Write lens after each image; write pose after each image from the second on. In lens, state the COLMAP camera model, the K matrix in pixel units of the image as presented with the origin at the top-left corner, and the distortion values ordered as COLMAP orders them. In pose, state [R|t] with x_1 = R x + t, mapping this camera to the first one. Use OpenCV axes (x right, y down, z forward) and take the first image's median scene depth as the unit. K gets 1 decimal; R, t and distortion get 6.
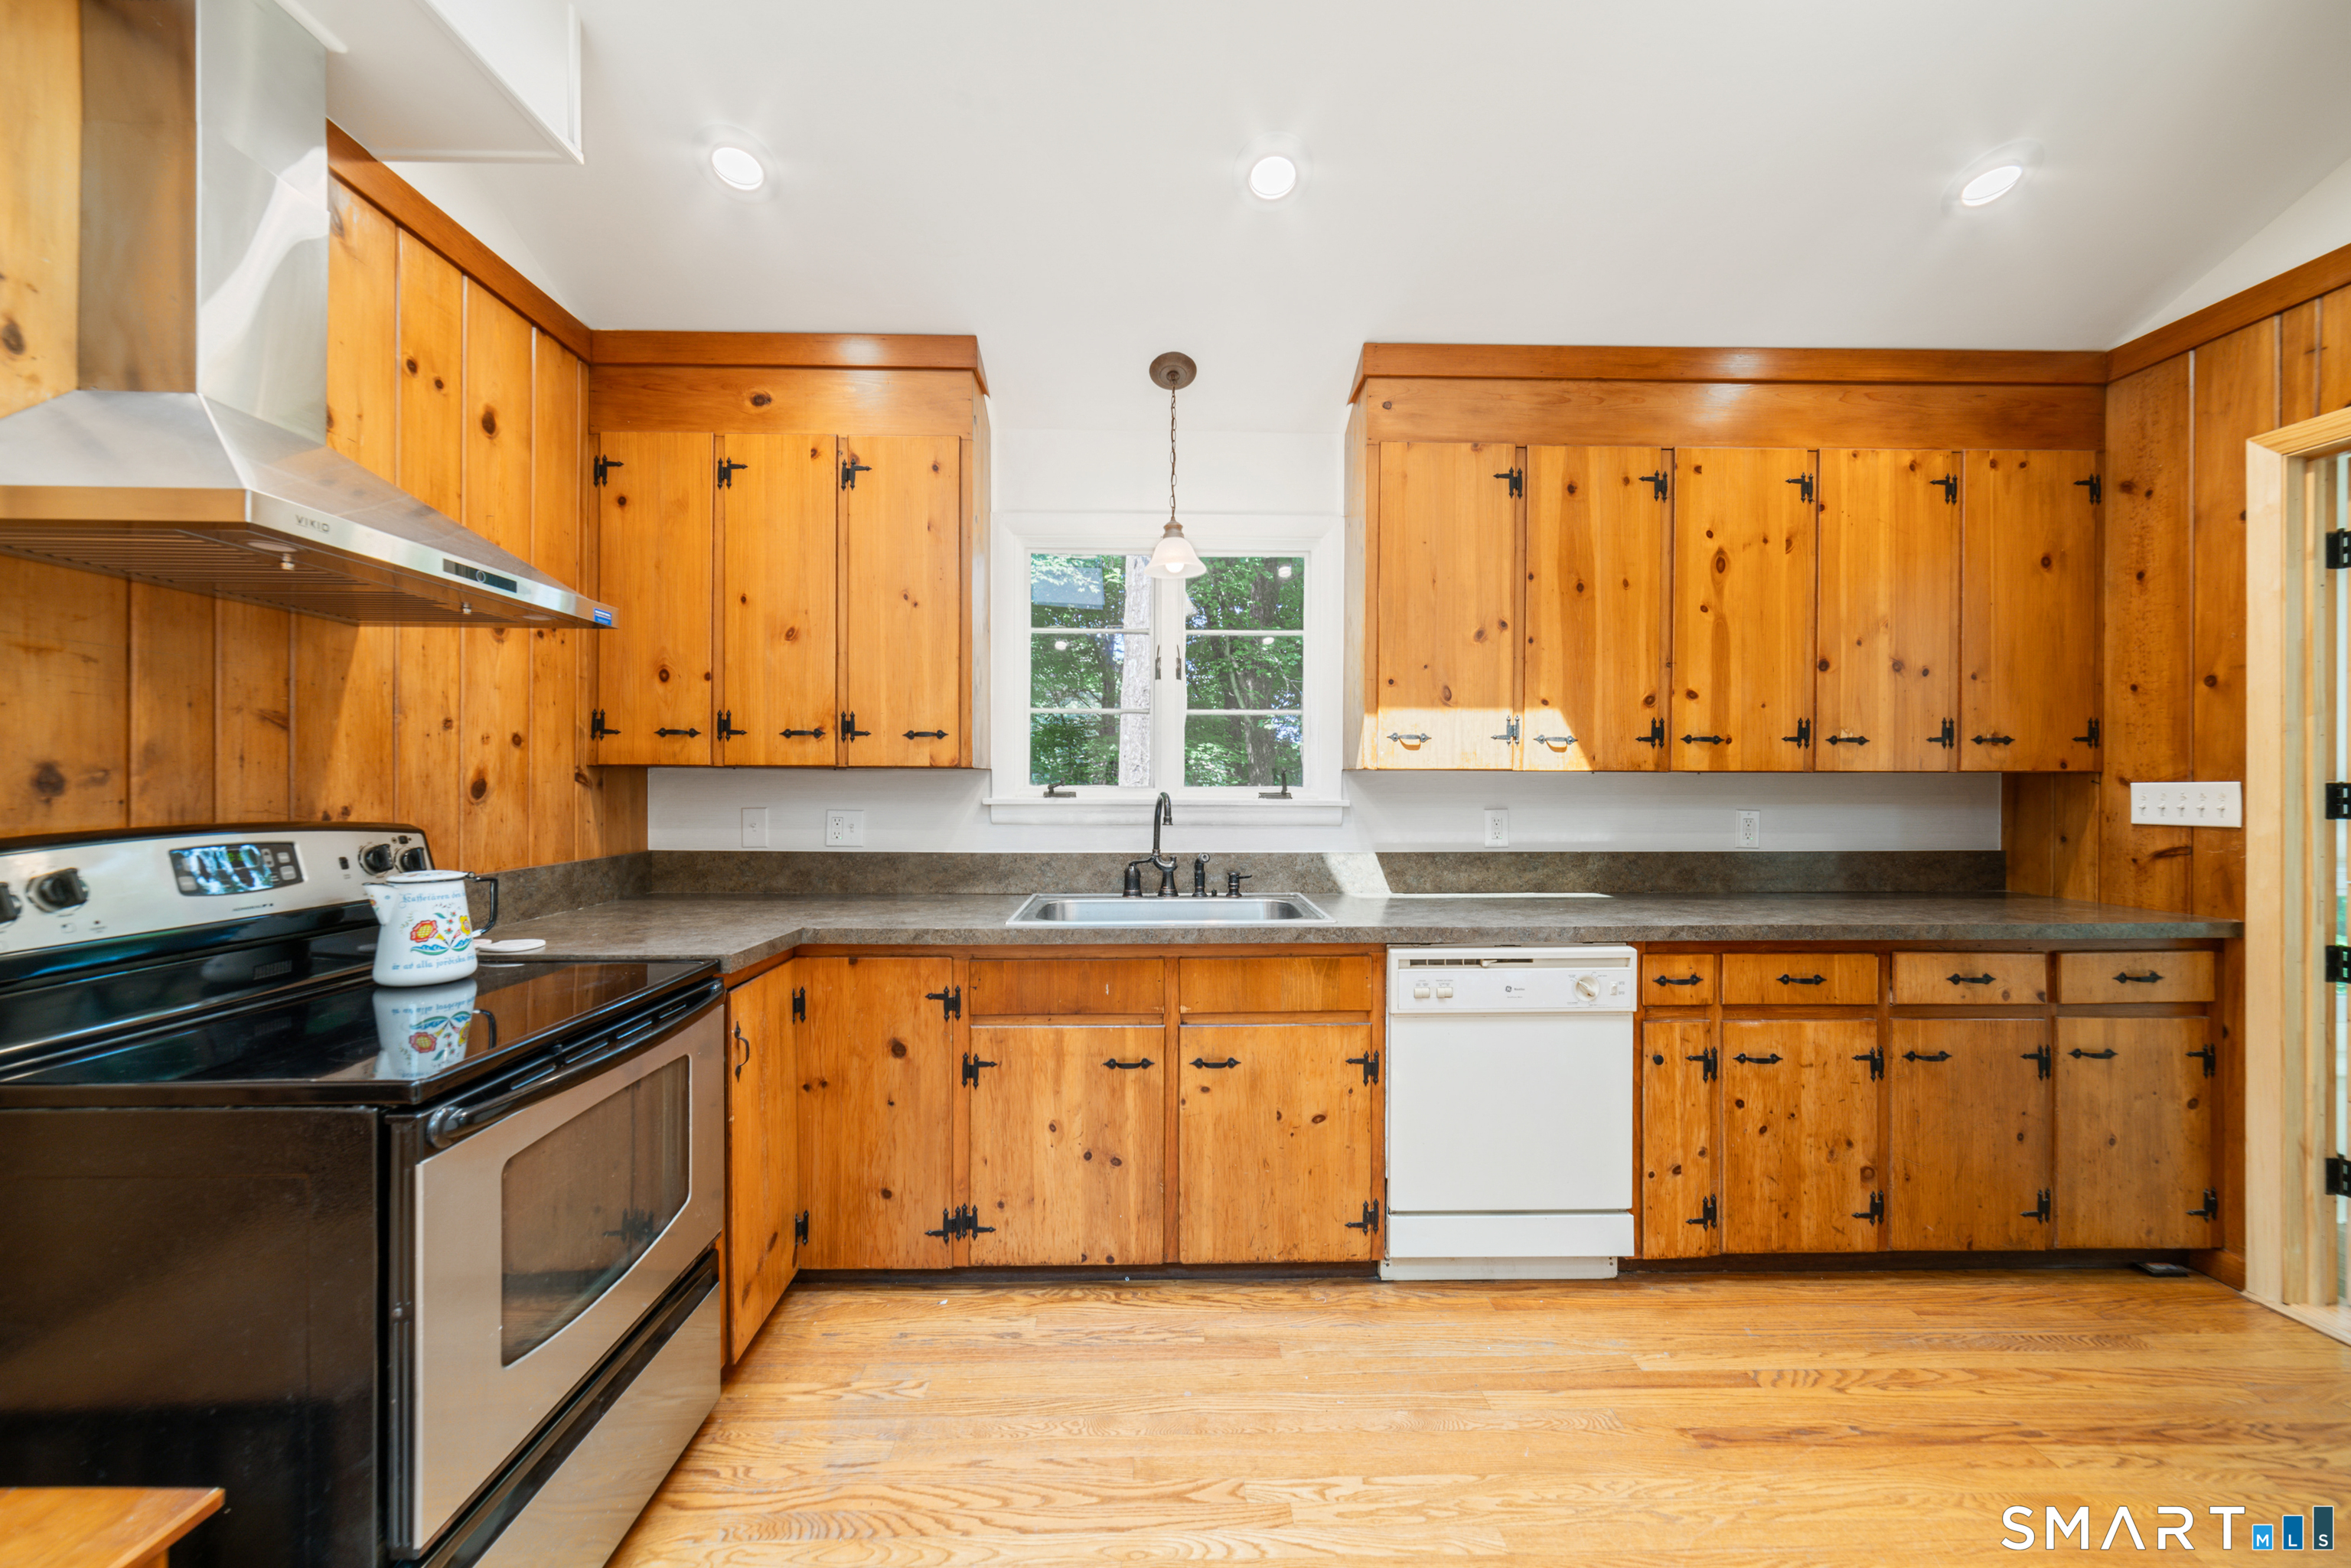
lens RADIAL K [[915.8, 0, 1164.3], [0, 915.8, 799.1], [0, 0, 1]] dist [0.007421, -0.000001]
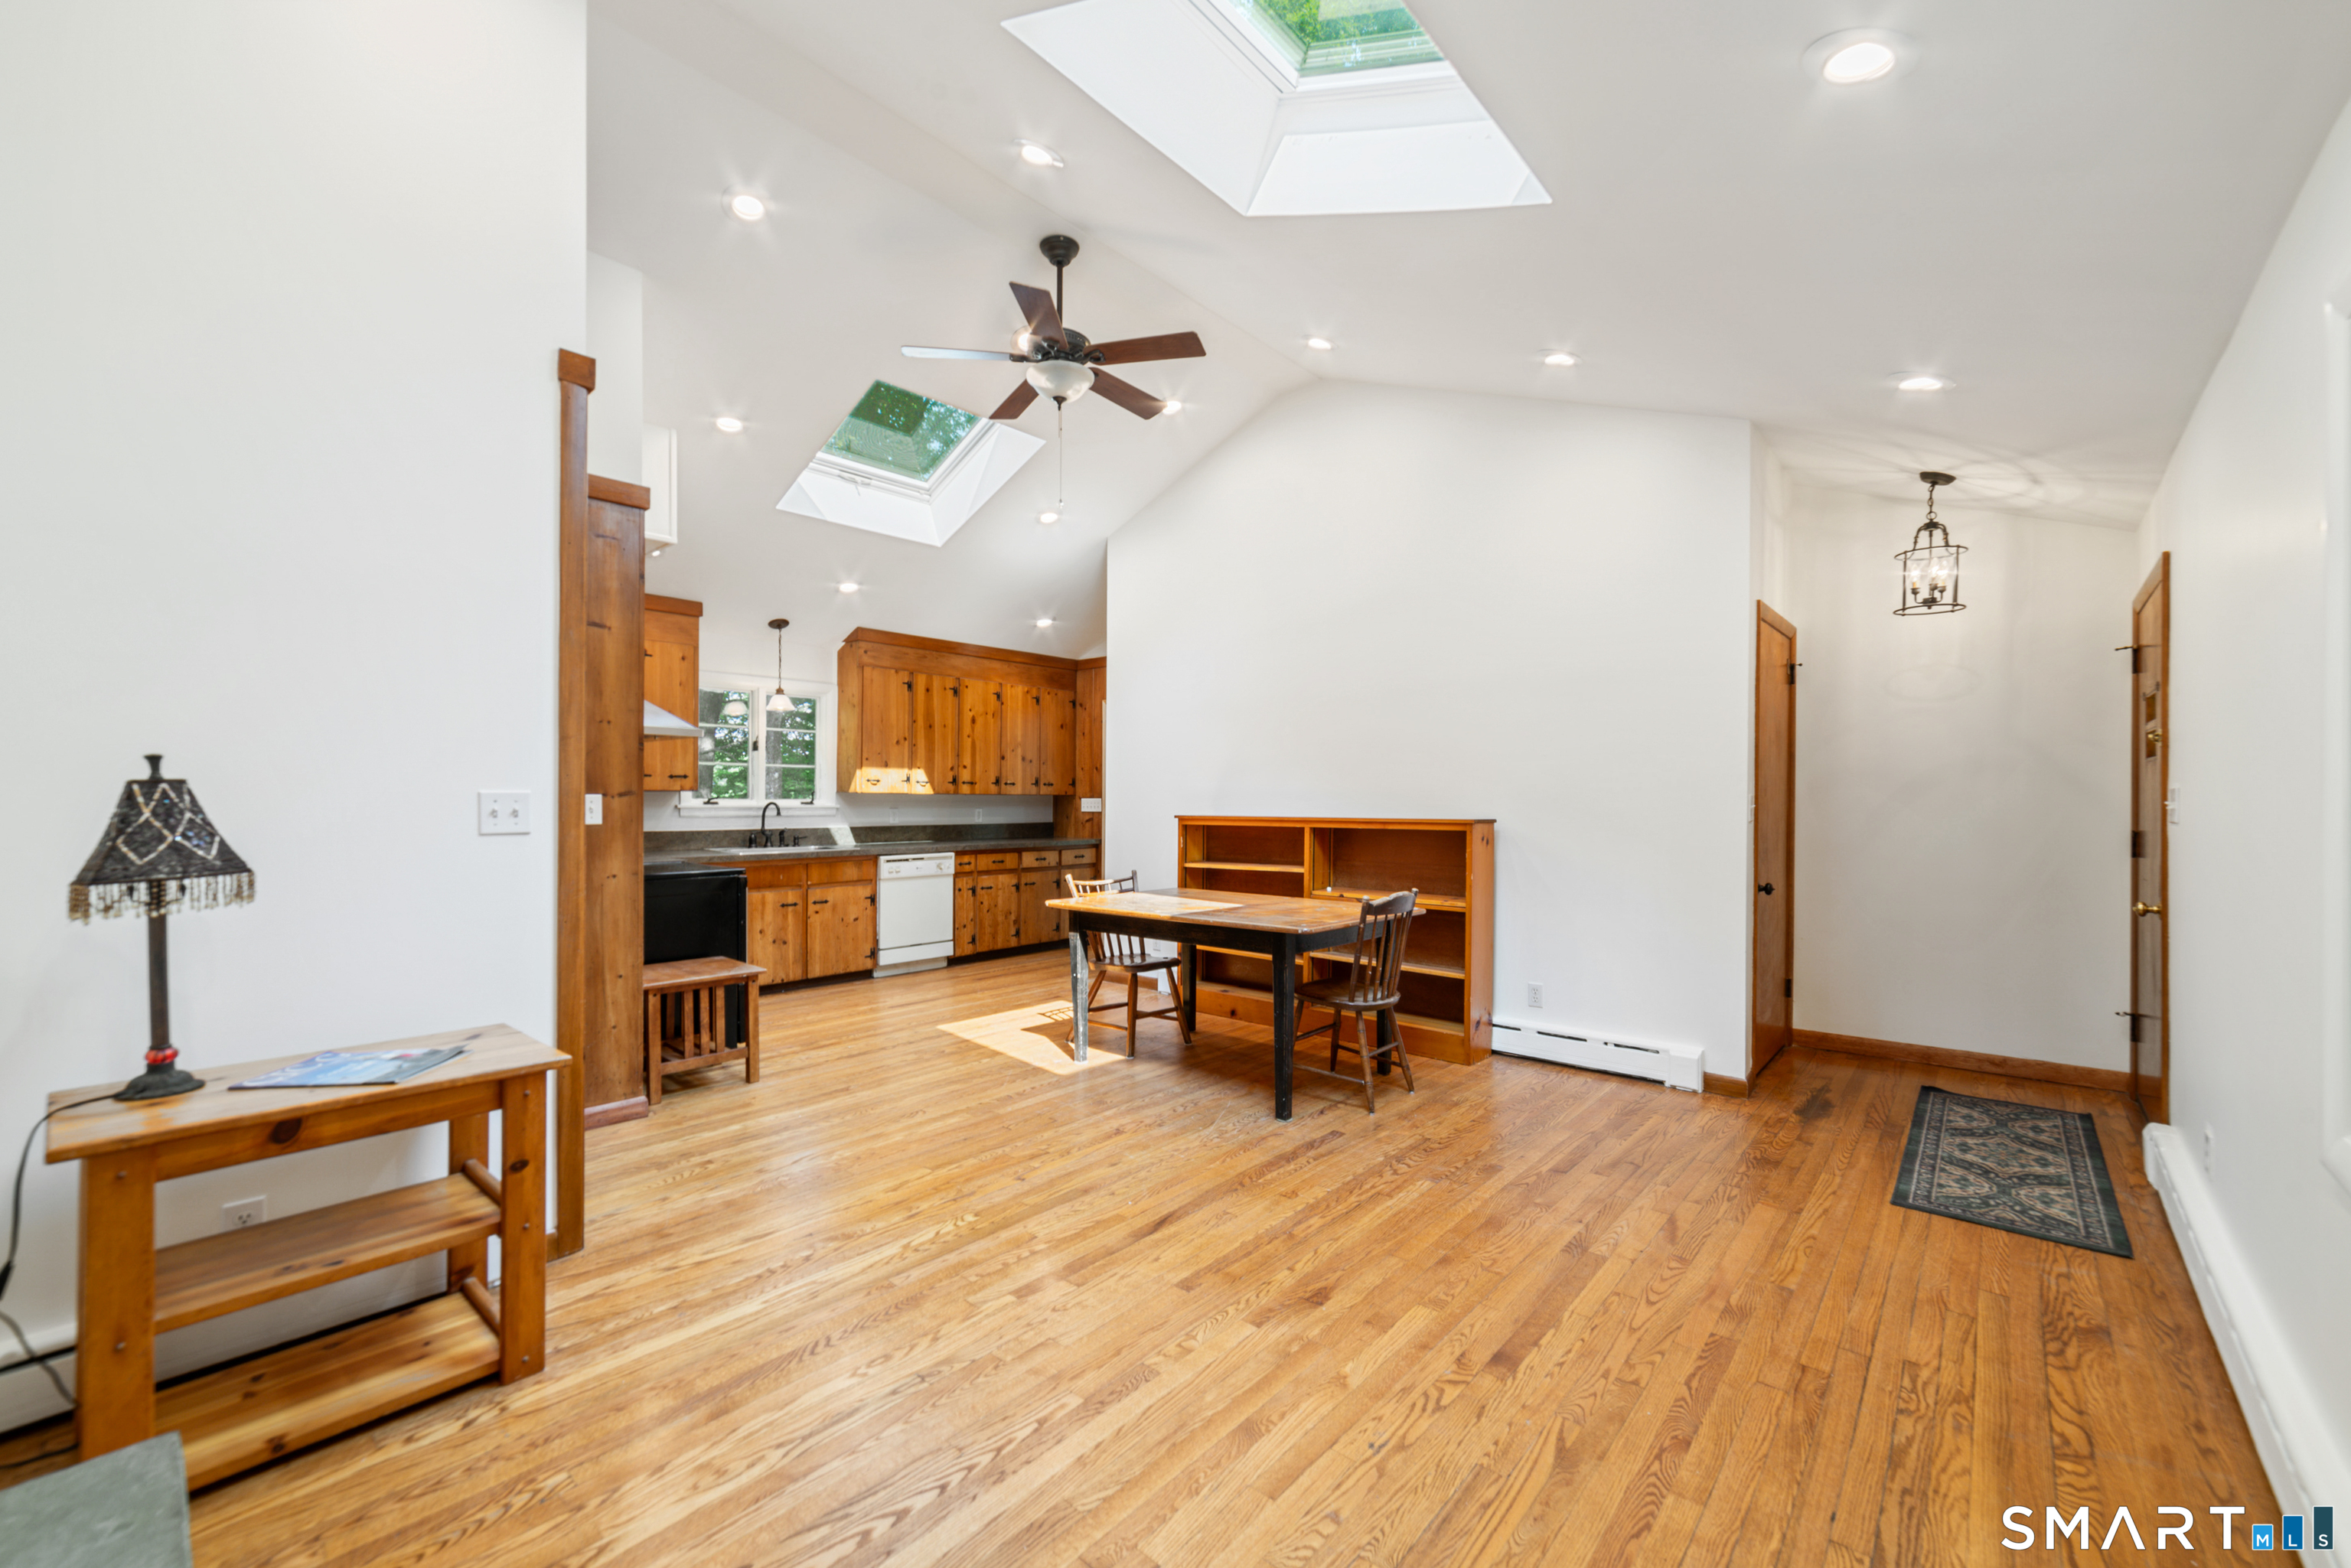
lens RADIAL K [[922.5, 0, 1175.5], [0, 922.5, 784.0], [0, 0, 1]] dist [0.000575, 0.000593]
pose [[0.682973, 0.012123, 0.730343, -1.078540], [0.005674, 0.999744, -0.021901, 0.004039], [-0.730421, 0.019102, 0.682730, -1.438895]]
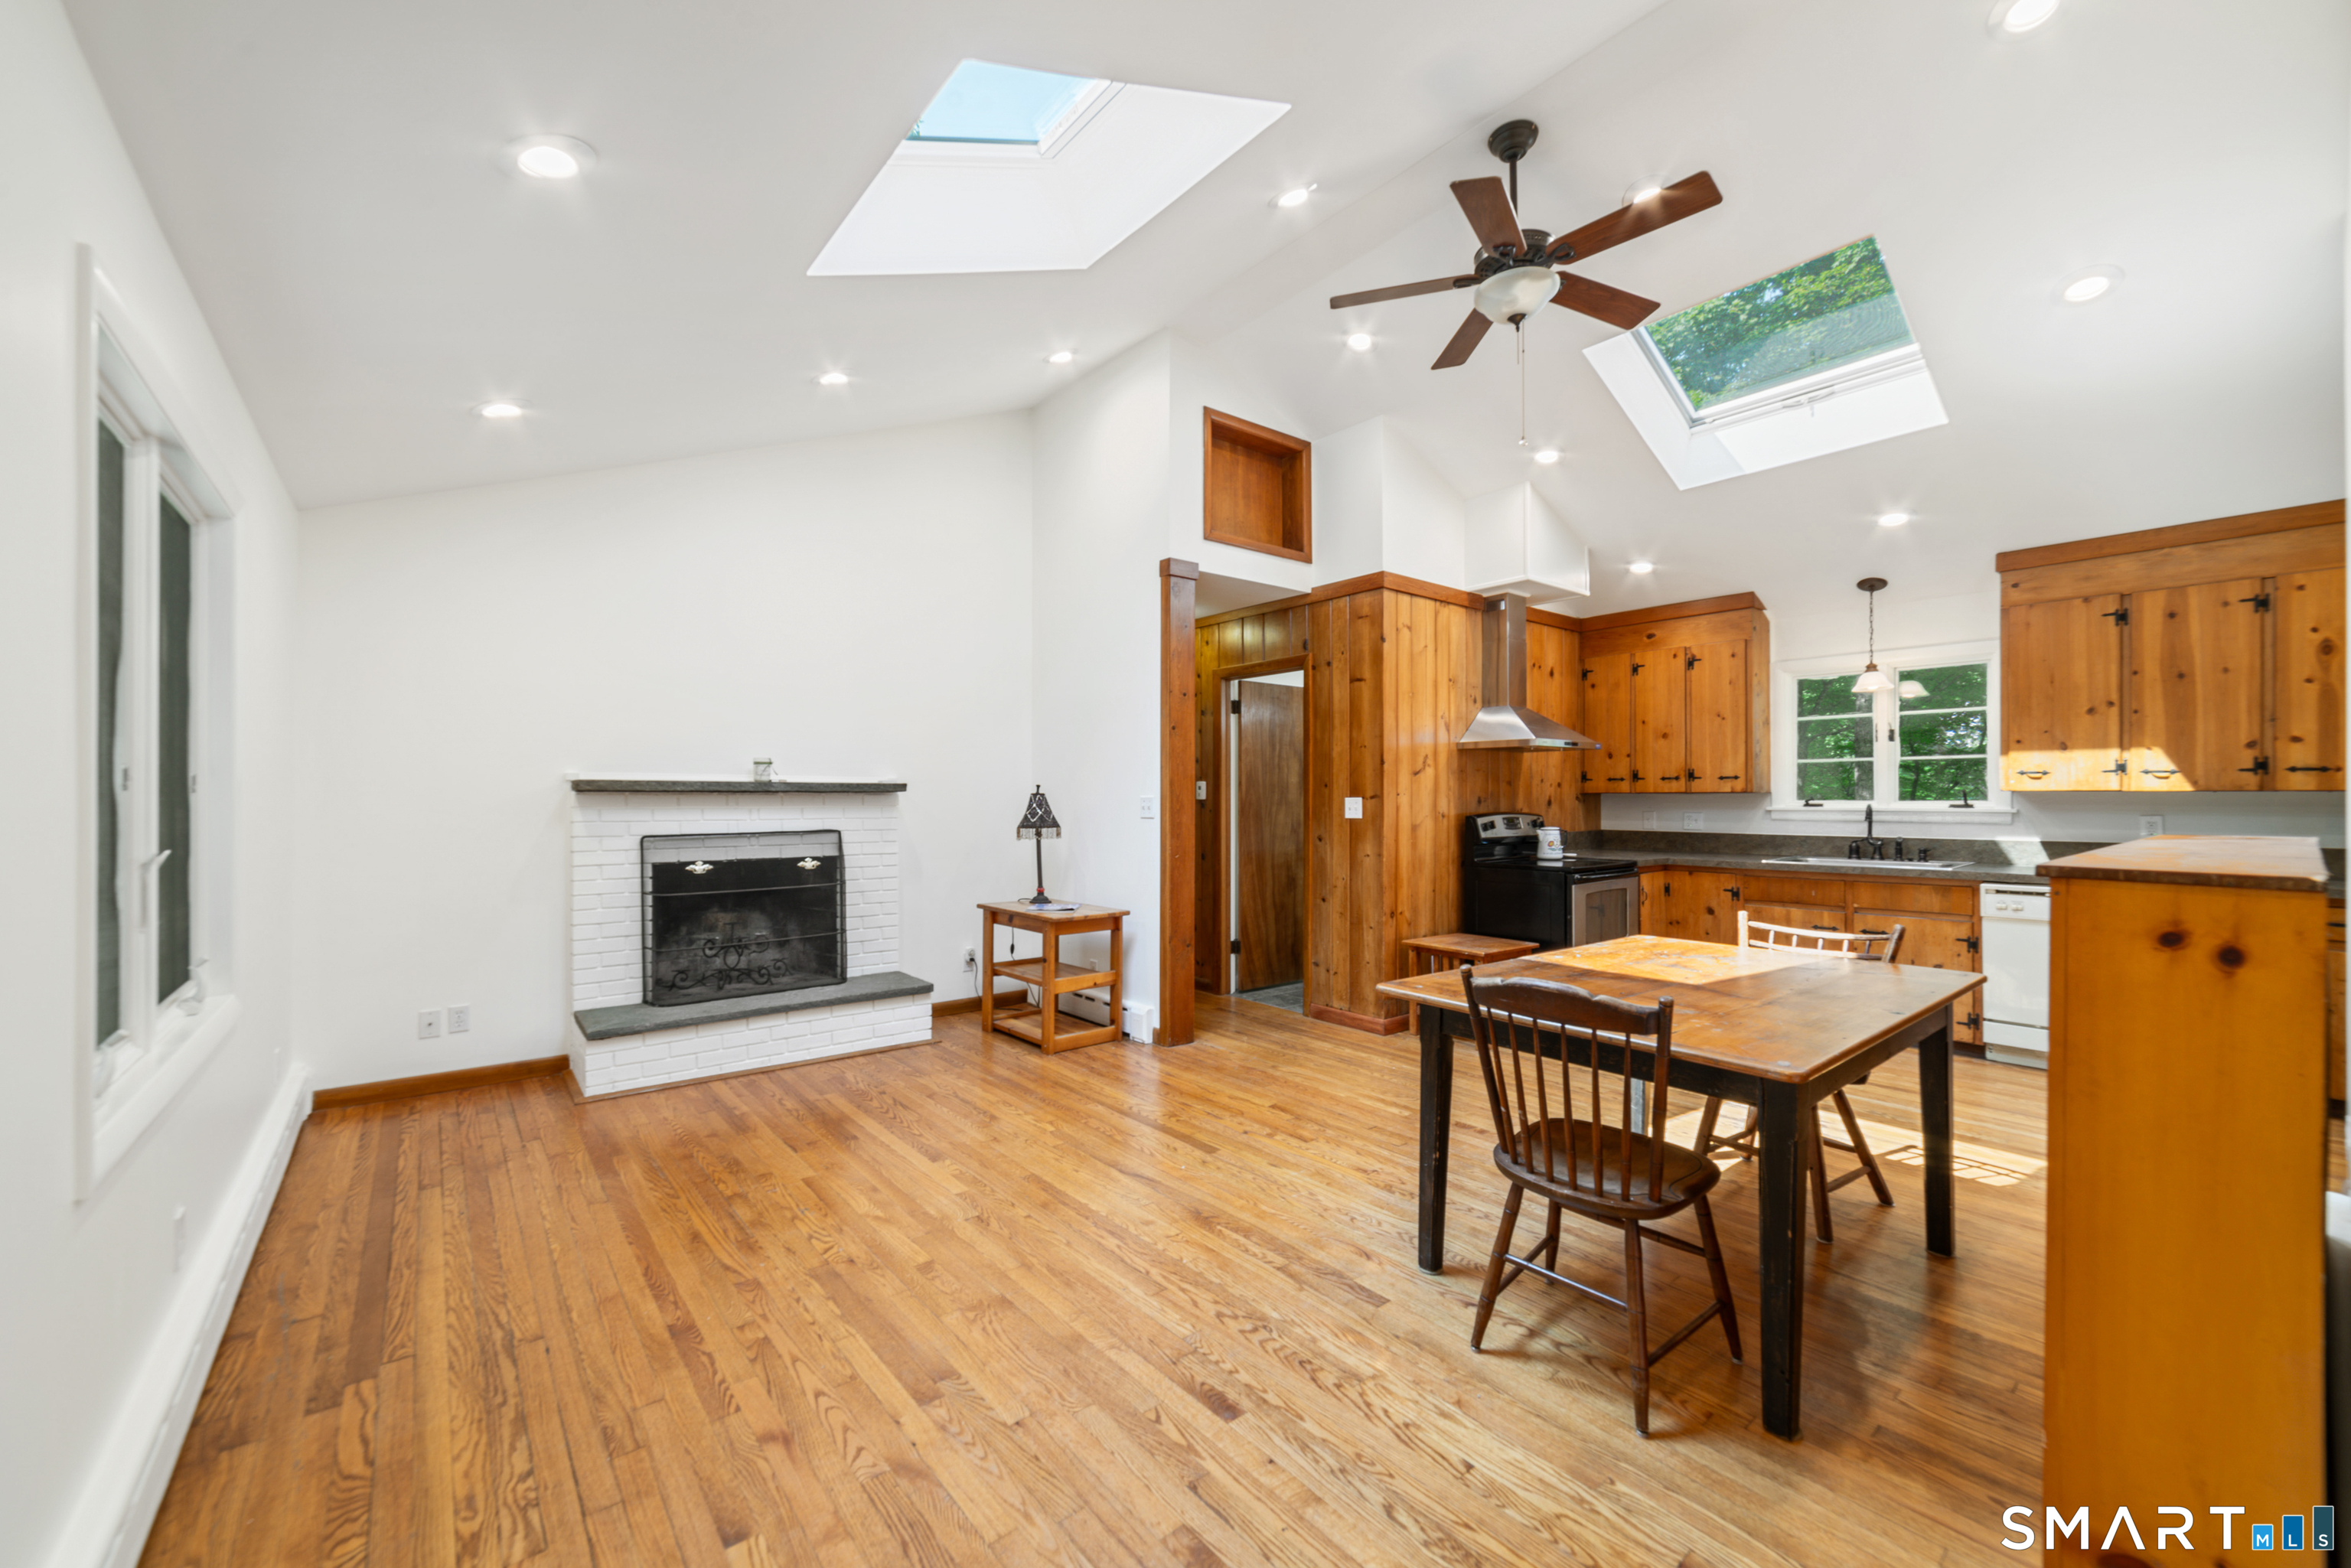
lens RADIAL K [[919.2, 0, 1162.3], [0, 919.2, 775.6], [0, 0, 1]] dist [-0.001833, 0.000792]
pose [[0.607656, -0.023241, -0.793860, 0.656462], [-0.006729, 0.999385, -0.034409, 0.009072], [0.794172, 0.026250, 0.607126, -1.401990]]
